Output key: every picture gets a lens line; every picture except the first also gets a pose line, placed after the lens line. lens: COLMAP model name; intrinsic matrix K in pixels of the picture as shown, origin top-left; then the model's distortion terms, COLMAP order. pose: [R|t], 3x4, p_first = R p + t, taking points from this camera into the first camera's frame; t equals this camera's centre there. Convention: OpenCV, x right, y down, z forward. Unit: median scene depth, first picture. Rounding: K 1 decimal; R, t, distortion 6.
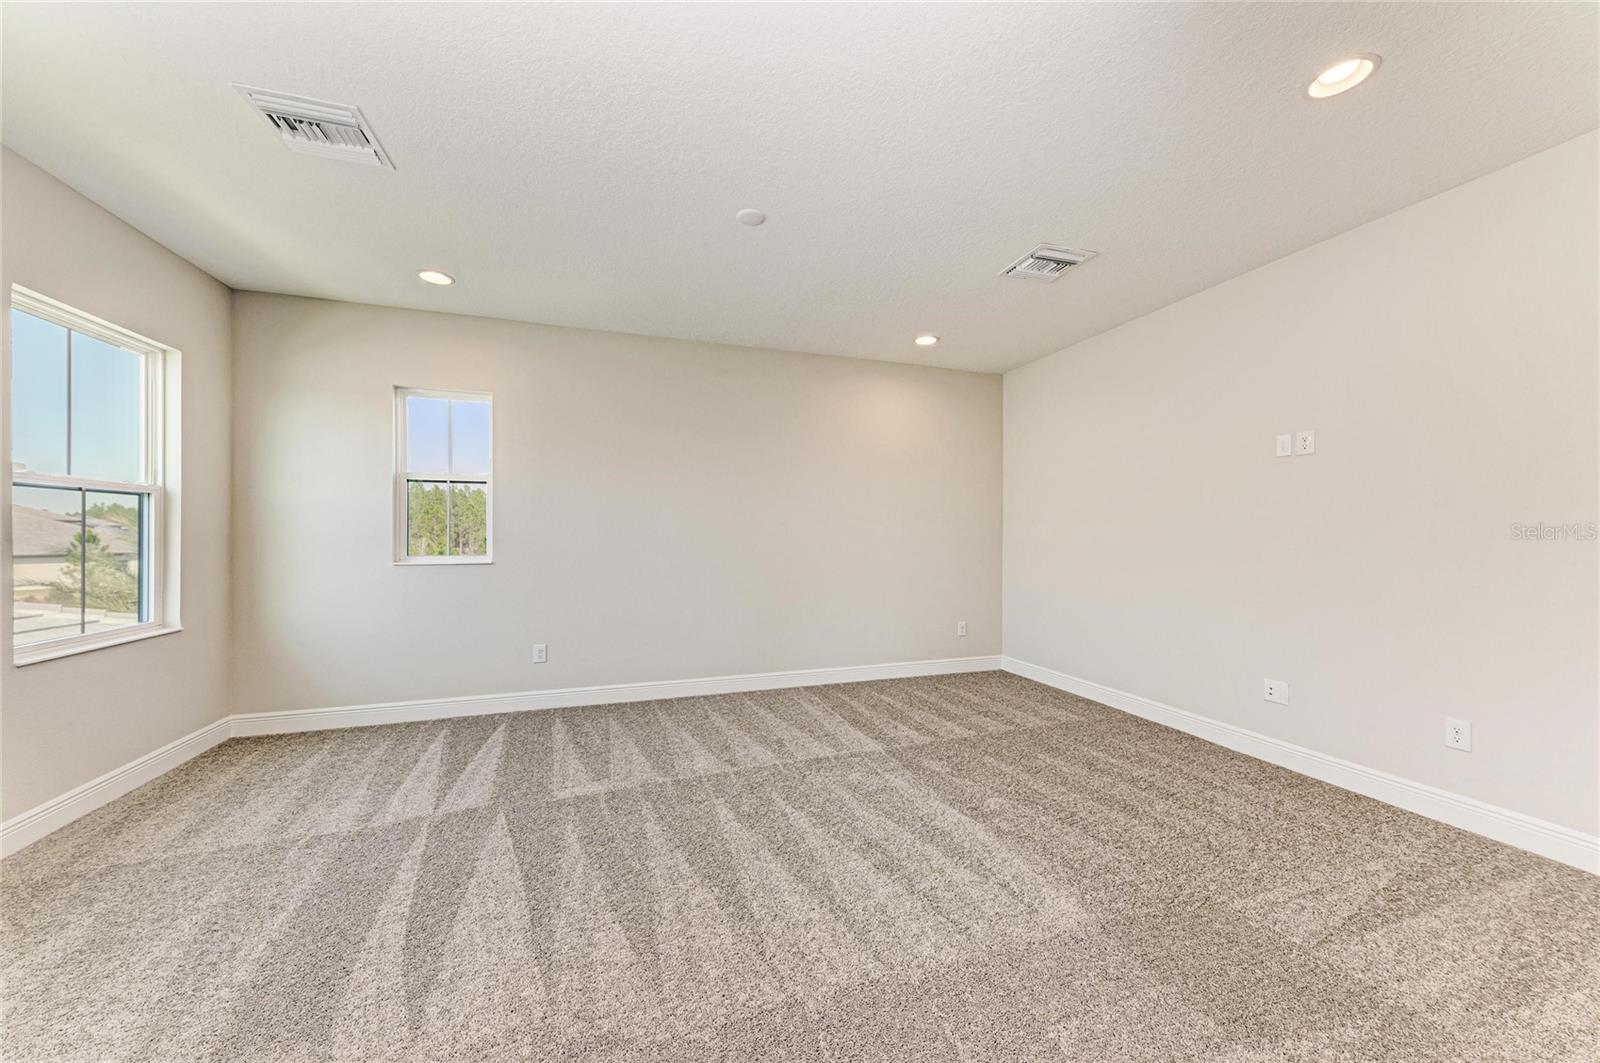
lens RADIAL K [[563.8, 0, 804.8], [0, 563.8, 533.0], [0, 0, 1]] dist [0.013165, -0.000113]
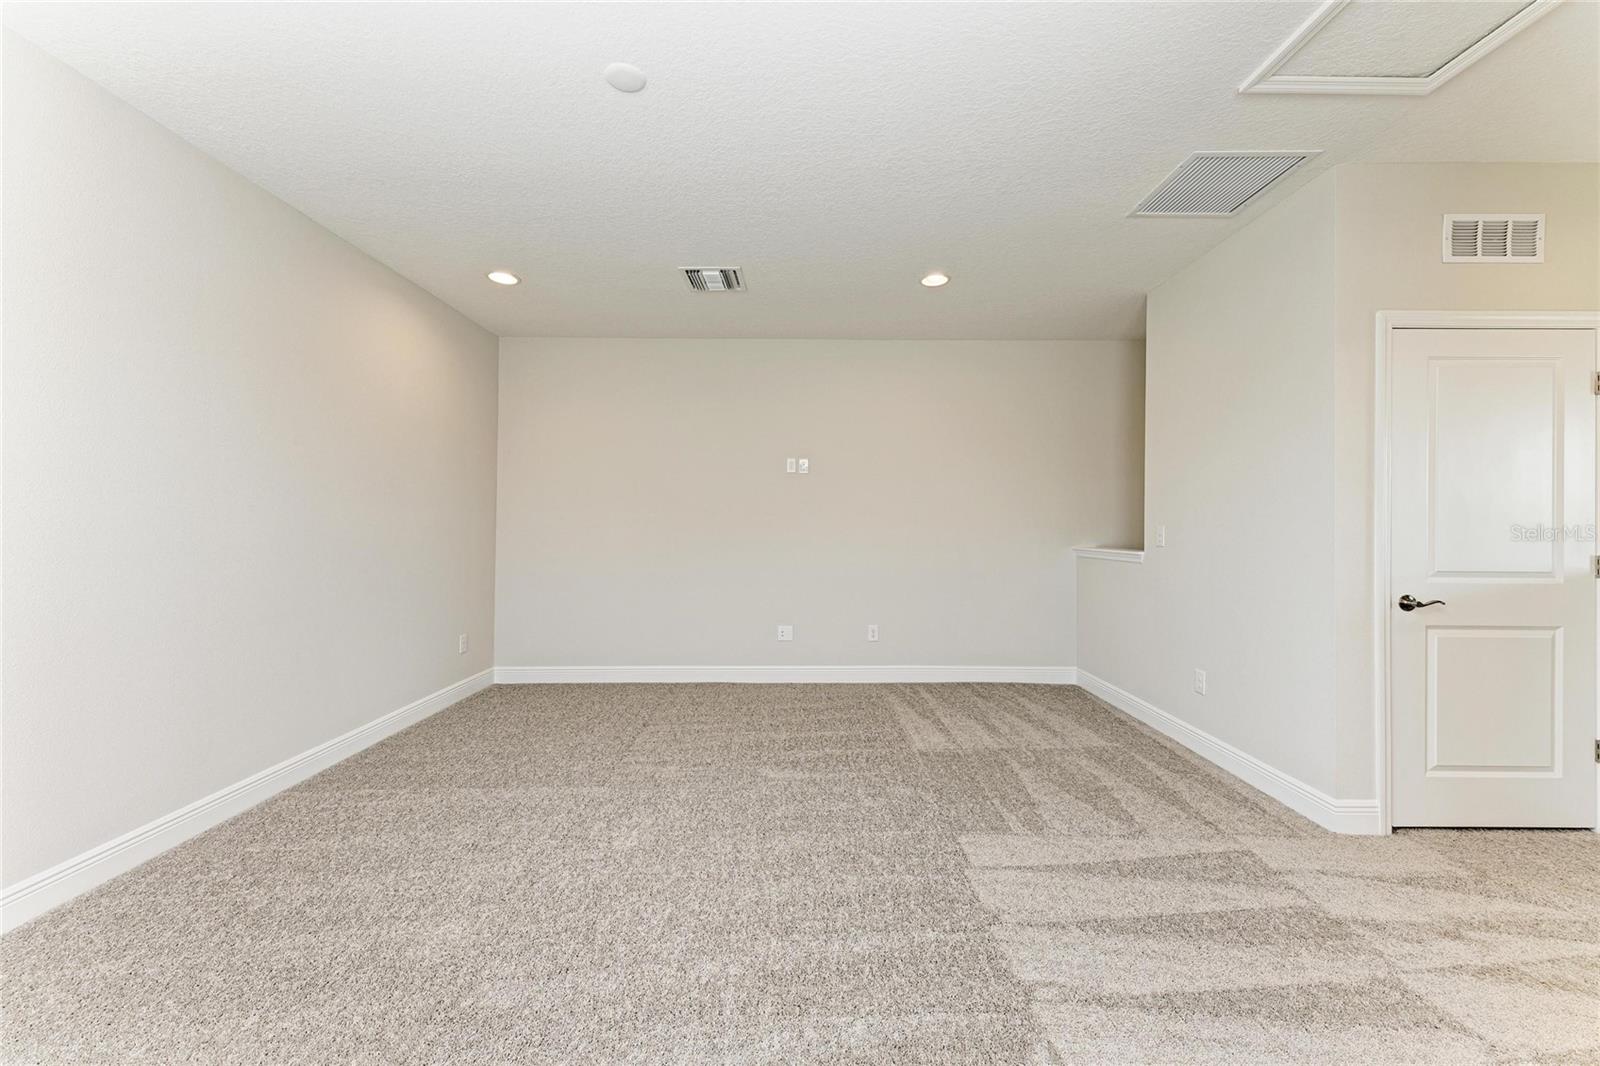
lens RADIAL K [[597.9, 0, 796.5], [0, 597.9, 535.3], [0, 0, 1]] dist [0.011448, -0.000089]
pose [[0.328634, -0.014548, 0.944345, -0.629543], [-0.003955, 0.999851, 0.016780, -0.000764], [-0.944449, -0.009250, 0.328528, 0.481510]]
